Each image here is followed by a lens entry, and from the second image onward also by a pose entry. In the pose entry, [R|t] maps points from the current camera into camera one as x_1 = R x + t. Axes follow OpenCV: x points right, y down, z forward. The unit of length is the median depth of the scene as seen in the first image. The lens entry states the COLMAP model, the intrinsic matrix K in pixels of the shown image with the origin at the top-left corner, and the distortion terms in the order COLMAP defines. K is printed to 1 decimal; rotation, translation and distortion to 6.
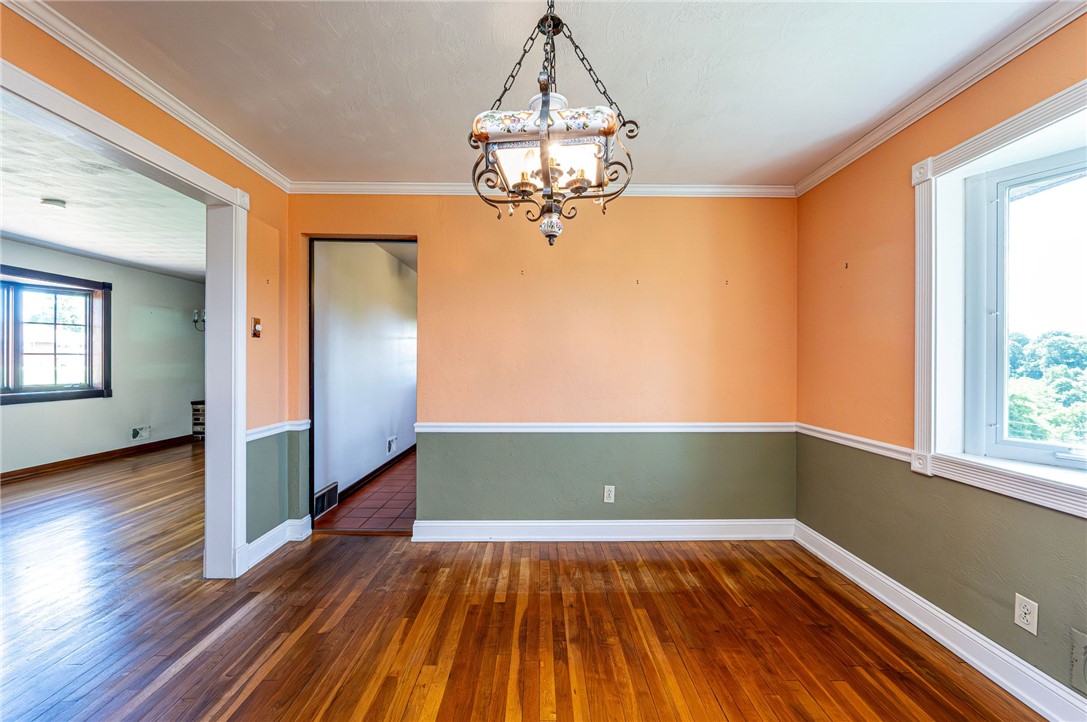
lens RADIAL K [[437.7, 0, 549.1], [0, 437.7, 360.4], [0, 0, 1]] dist [0.002372, -0.000725]
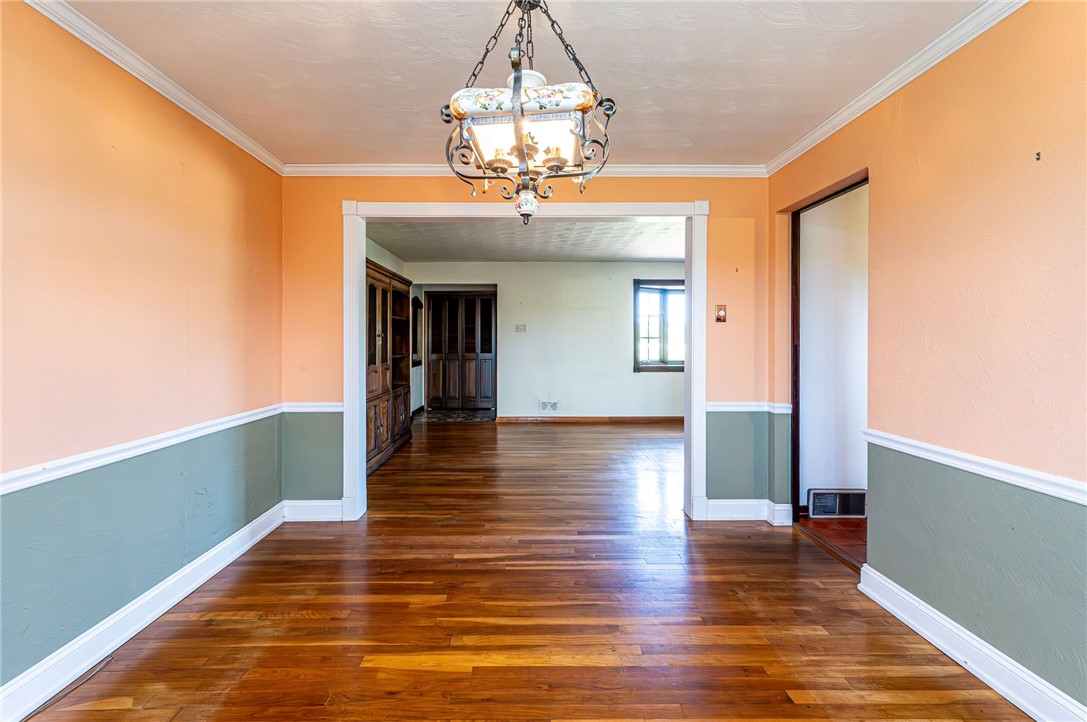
lens RADIAL K [[437.7, 0, 513.9], [0, 437.7, 342.6], [0, 0, 1]] dist [0.002372, -0.000725]
pose [[-0.029097, -0.001276, -0.999576, 0.447909], [0.002299, 0.999996, -0.001344, 0.001168], [0.999574, -0.002337, -0.029094, 0.456830]]
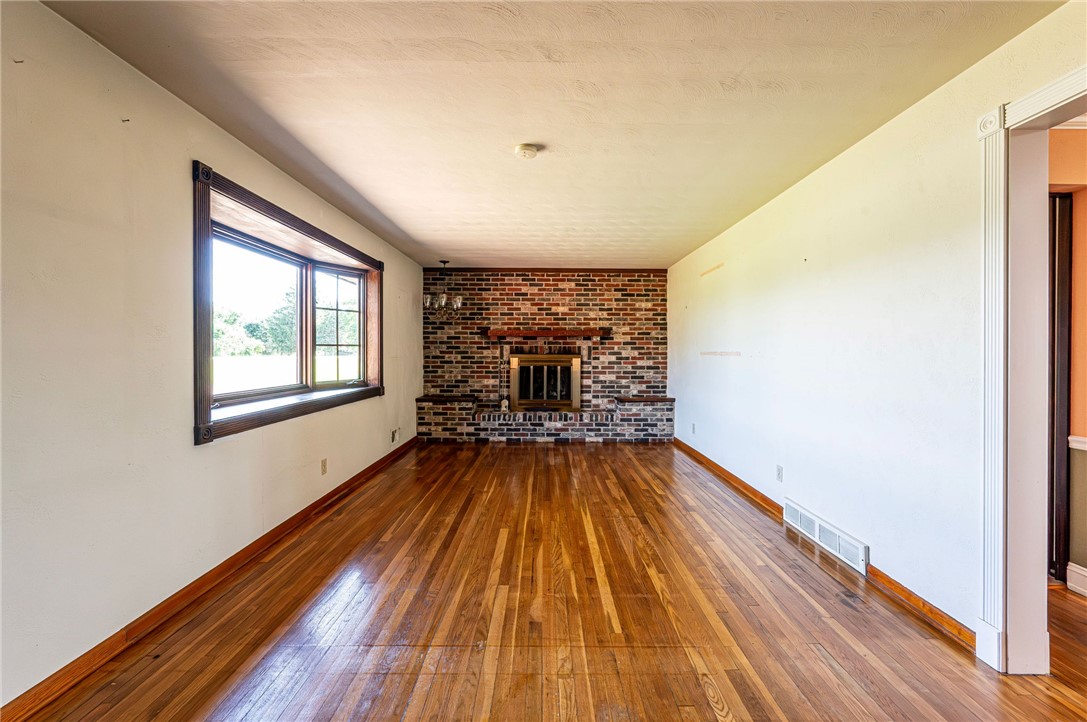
lens RADIAL K [[437.7, 0, 544.0], [0, 437.7, 350.1], [0, 0, 1]] dist [0.002372, -0.000725]
pose [[0.999995, 0.000358, -0.003125, -1.273147], [-0.000363, 0.999999, -0.001553, -0.006179], [0.003124, 0.001554, 0.999994, 0.267768]]
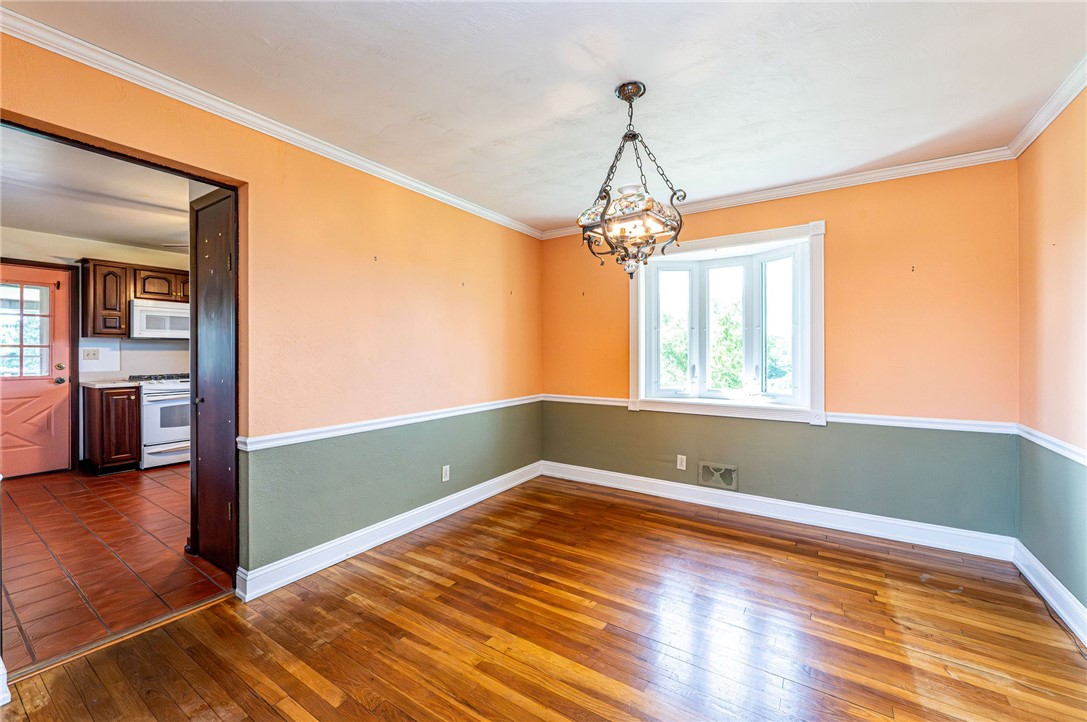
lens RADIAL K [[437.7, 0, 553.1], [0, 437.7, 353.8], [0, 0, 1]] dist [0.002372, -0.000725]
pose [[0.540736, -0.005989, 0.841171, -0.662742], [0.001324, 0.999979, 0.006269, -0.003051], [-0.841192, -0.002277, 0.540733, 0.181364]]
